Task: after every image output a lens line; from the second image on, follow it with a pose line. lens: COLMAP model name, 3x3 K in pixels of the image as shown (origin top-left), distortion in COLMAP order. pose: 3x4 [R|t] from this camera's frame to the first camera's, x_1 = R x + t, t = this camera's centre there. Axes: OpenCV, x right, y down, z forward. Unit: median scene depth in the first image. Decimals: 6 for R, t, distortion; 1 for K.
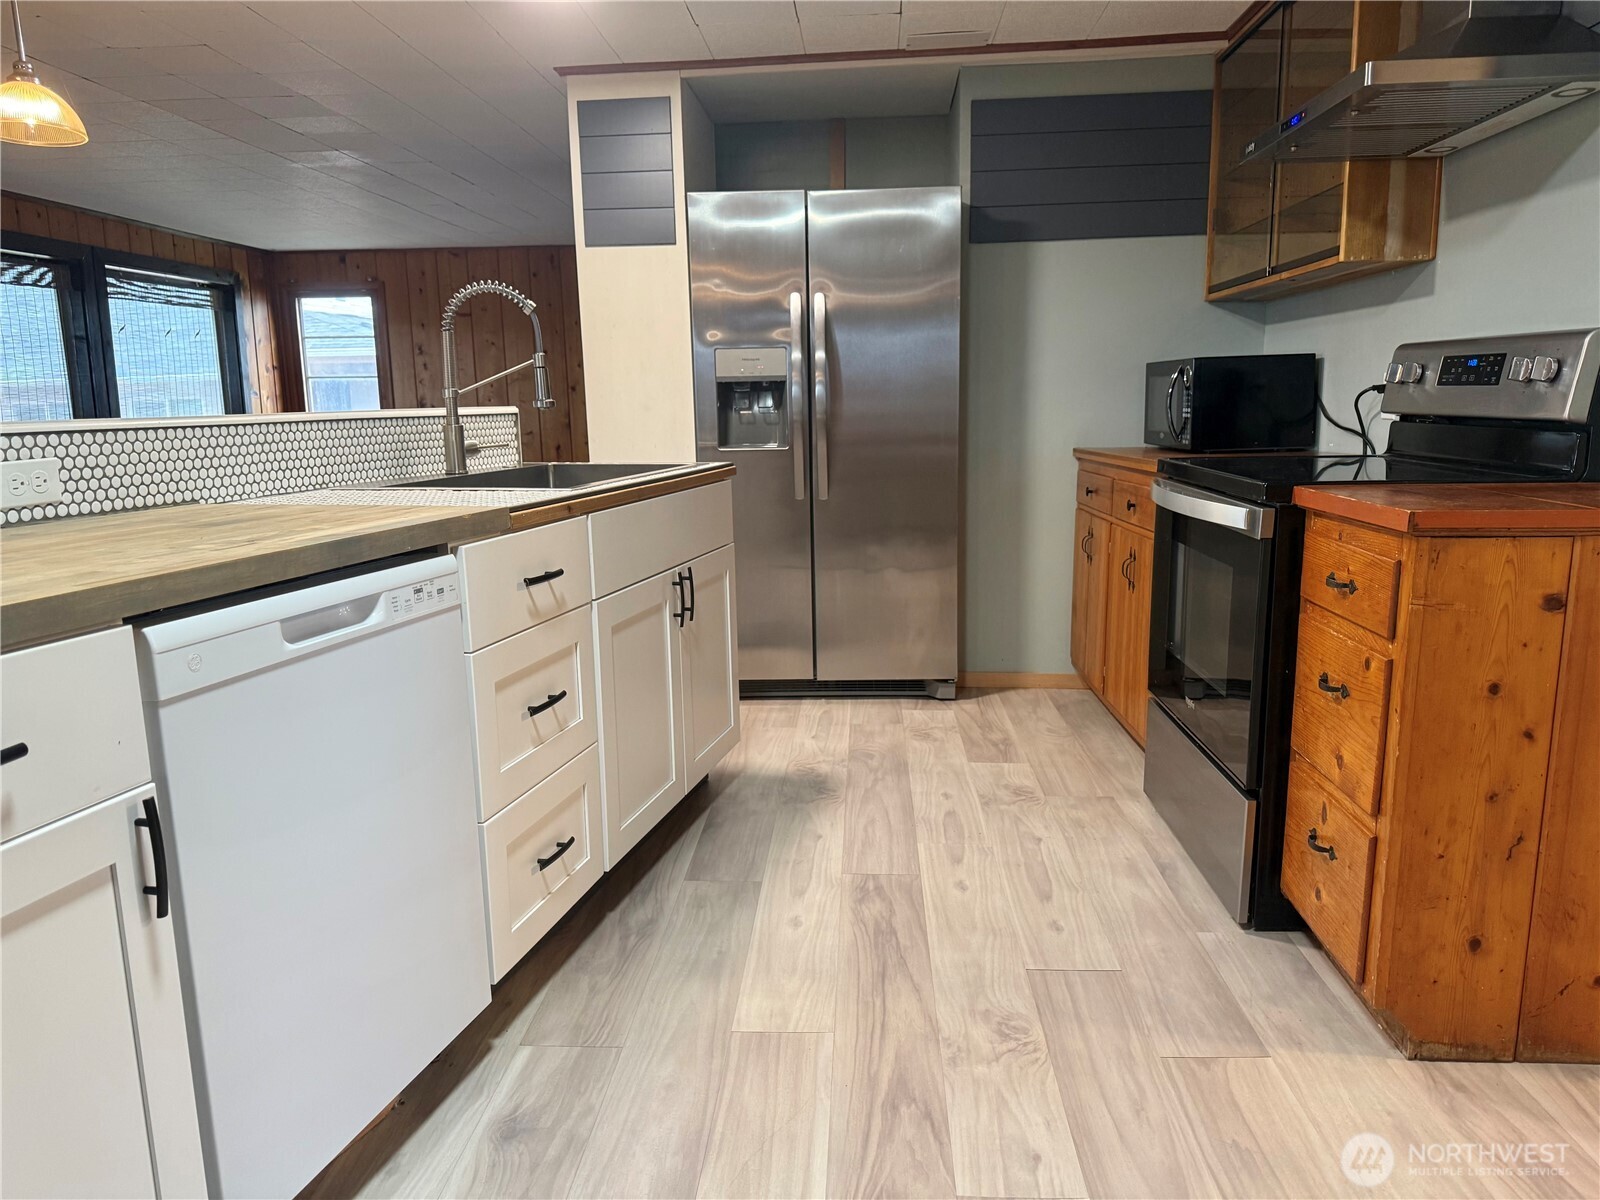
lens RADIAL K [[1135.7, 0, 802.3], [0, 1135.7, 598.2], [0, 0, 1]] dist [0.051416, -0.050892]
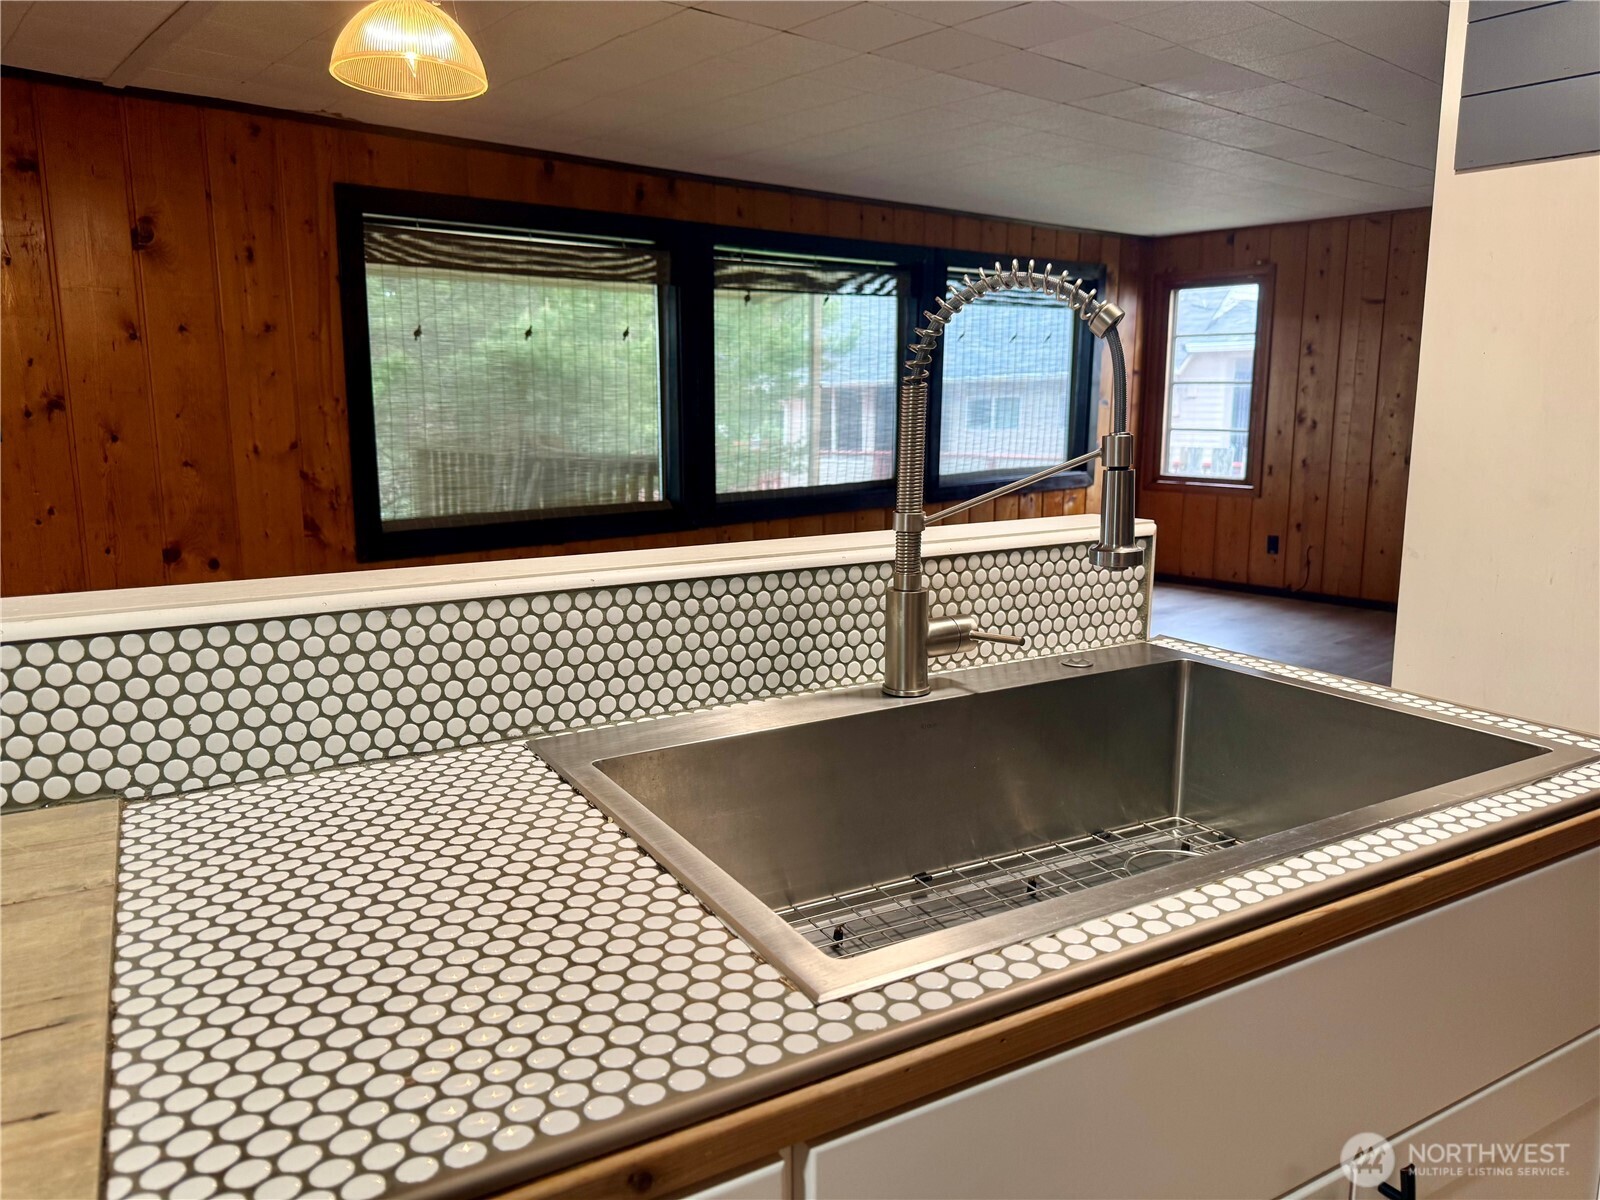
lens RADIAL K [[1135.7, 0, 795.7], [0, 1135.7, 602.2], [0, 0, 1]] dist [0.051416, -0.050892]
pose [[0.699303, 0.145911, -0.699775, -0.018926], [-0.135276, 0.988269, 0.070880, -0.140635], [0.701909, 0.045096, 0.710838, 0.530990]]
